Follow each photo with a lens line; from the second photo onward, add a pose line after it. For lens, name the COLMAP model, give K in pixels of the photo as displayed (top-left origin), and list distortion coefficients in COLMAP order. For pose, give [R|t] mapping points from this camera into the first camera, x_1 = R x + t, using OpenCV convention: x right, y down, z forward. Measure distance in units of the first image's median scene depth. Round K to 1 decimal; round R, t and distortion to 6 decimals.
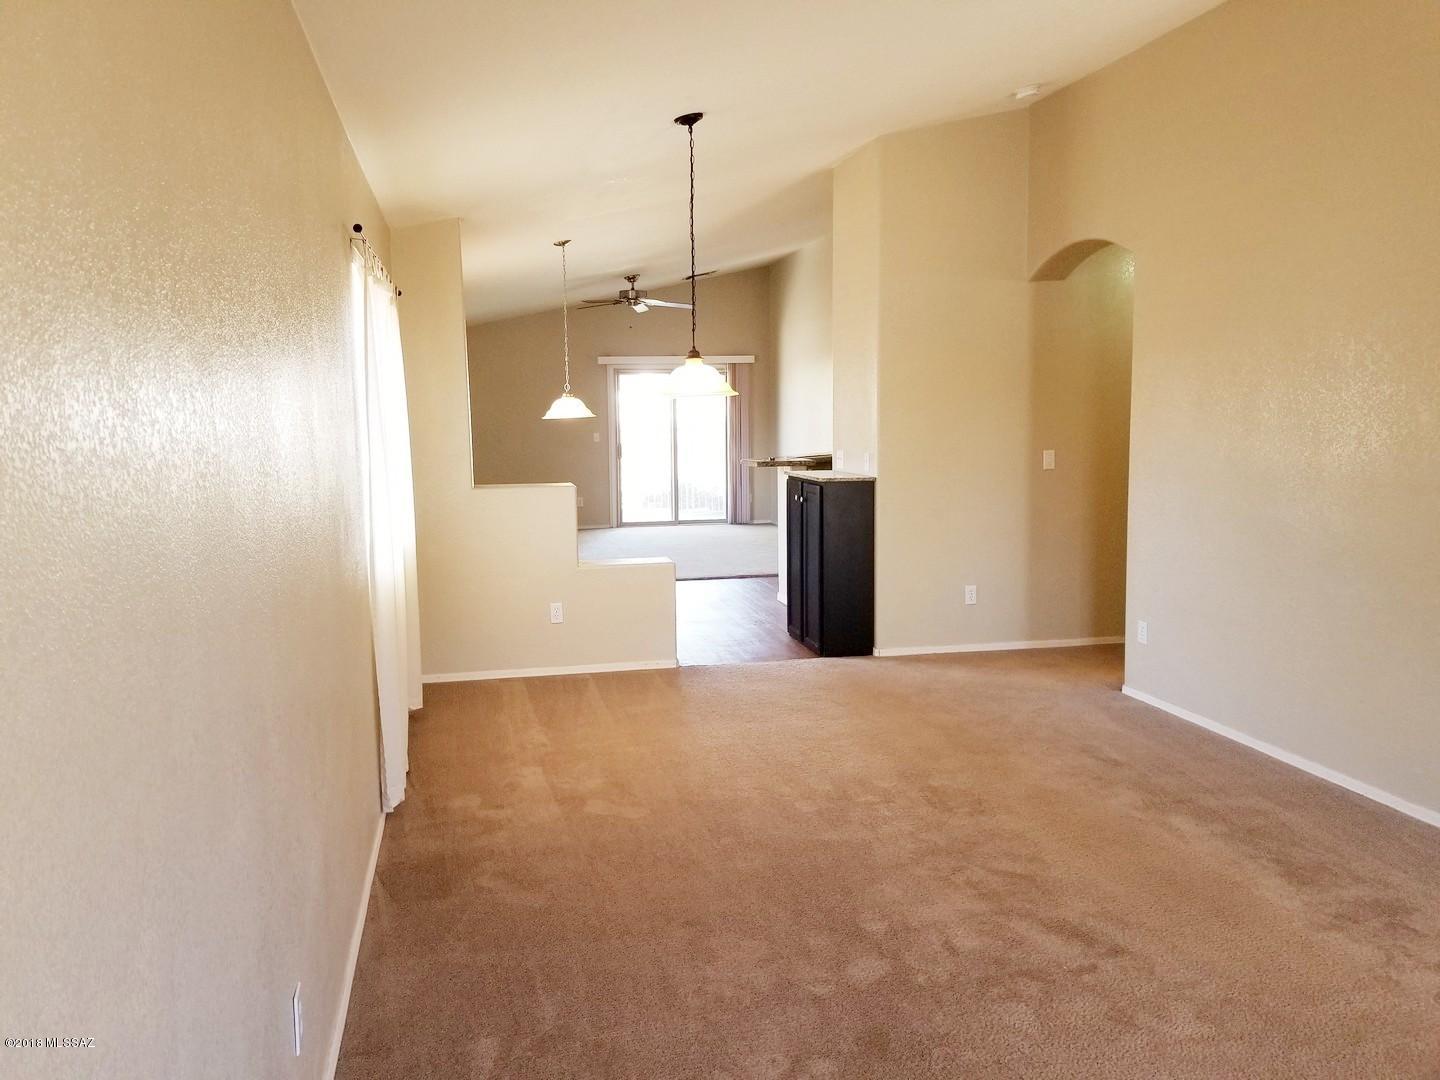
lens RADIAL K [[1165.4, 0, 713.7], [0, 1165.4, 540.9], [0, 0, 1]] dist [0.089137, -0.151730]
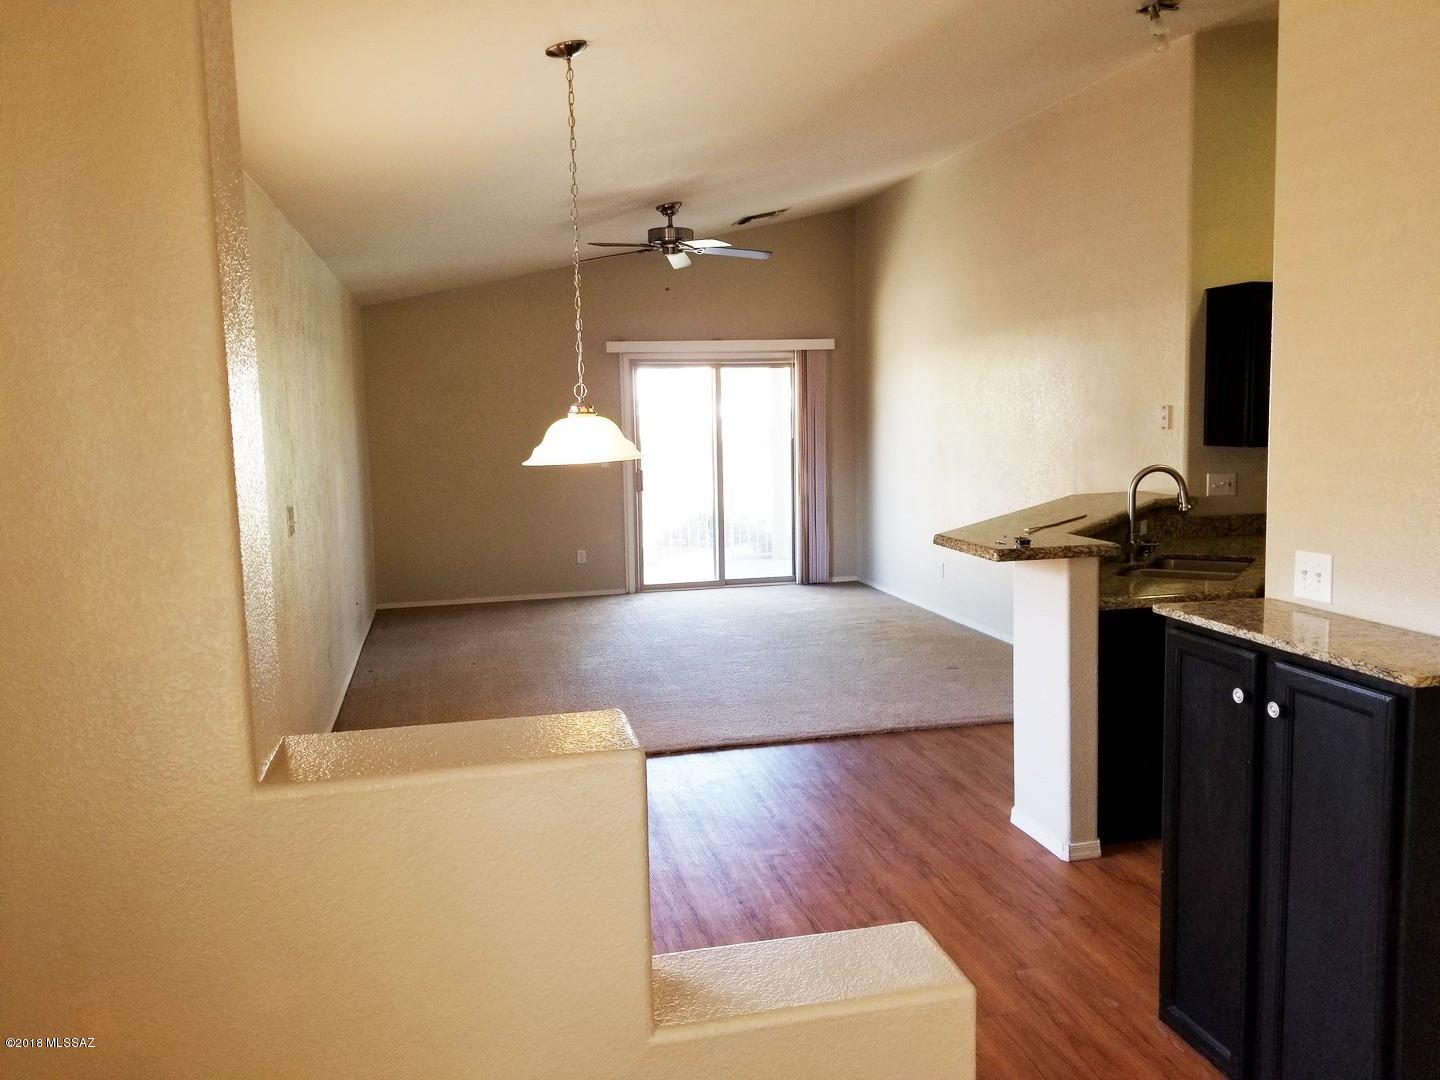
lens RADIAL K [[1165.4, 0, 727.3], [0, 1165.4, 539.5], [0, 0, 1]] dist [0.089137, -0.151730]
pose [[0.999615, -0.012234, 0.024899, -0.047142], [0.012192, 0.999924, 0.001835, -0.043878], [-0.024919, -0.001531, 0.999688, 0.322926]]
